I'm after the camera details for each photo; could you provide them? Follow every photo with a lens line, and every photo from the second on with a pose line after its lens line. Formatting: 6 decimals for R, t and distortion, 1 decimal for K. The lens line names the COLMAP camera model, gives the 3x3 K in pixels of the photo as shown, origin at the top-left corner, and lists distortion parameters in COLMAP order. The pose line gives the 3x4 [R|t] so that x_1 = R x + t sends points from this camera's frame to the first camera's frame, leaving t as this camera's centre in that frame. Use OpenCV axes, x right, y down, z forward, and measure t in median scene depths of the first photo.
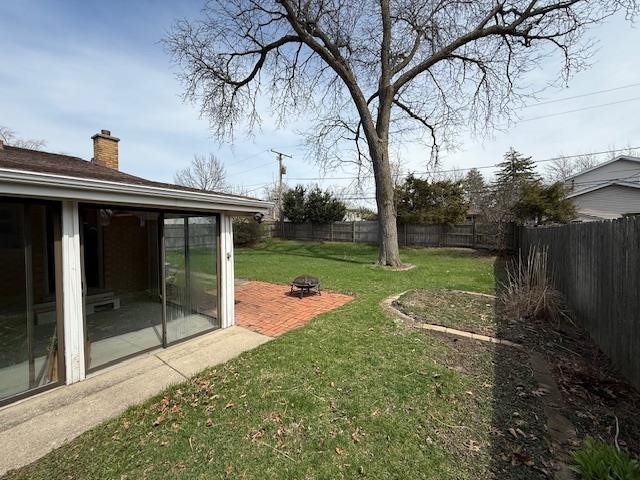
lens RADIAL K [[254.7, 0, 320.0], [0, 254.7, 240.0], [0, 0, 1]] dist [0.001210, -0.000369]
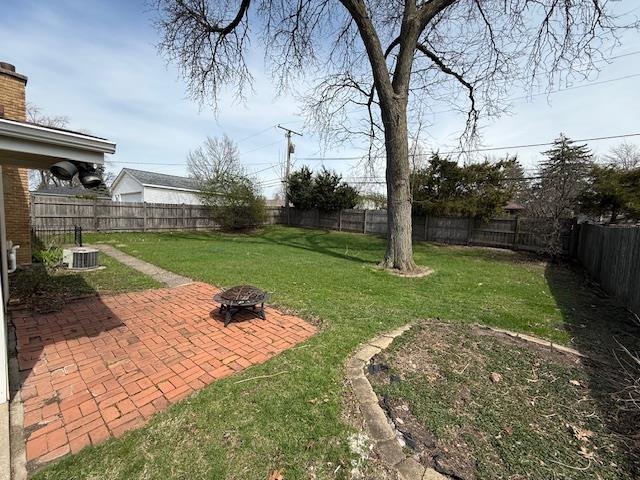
lens RADIAL K [[254.7, 0, 320.0], [0, 254.7, 240.0], [0, 0, 1]] dist [0.001210, -0.000369]
pose [[0.995355, 0.053435, -0.080078, 0.077123], [-0.049910, 0.997722, 0.045392, -0.003300], [0.082321, -0.041184, 0.995755, 0.184364]]
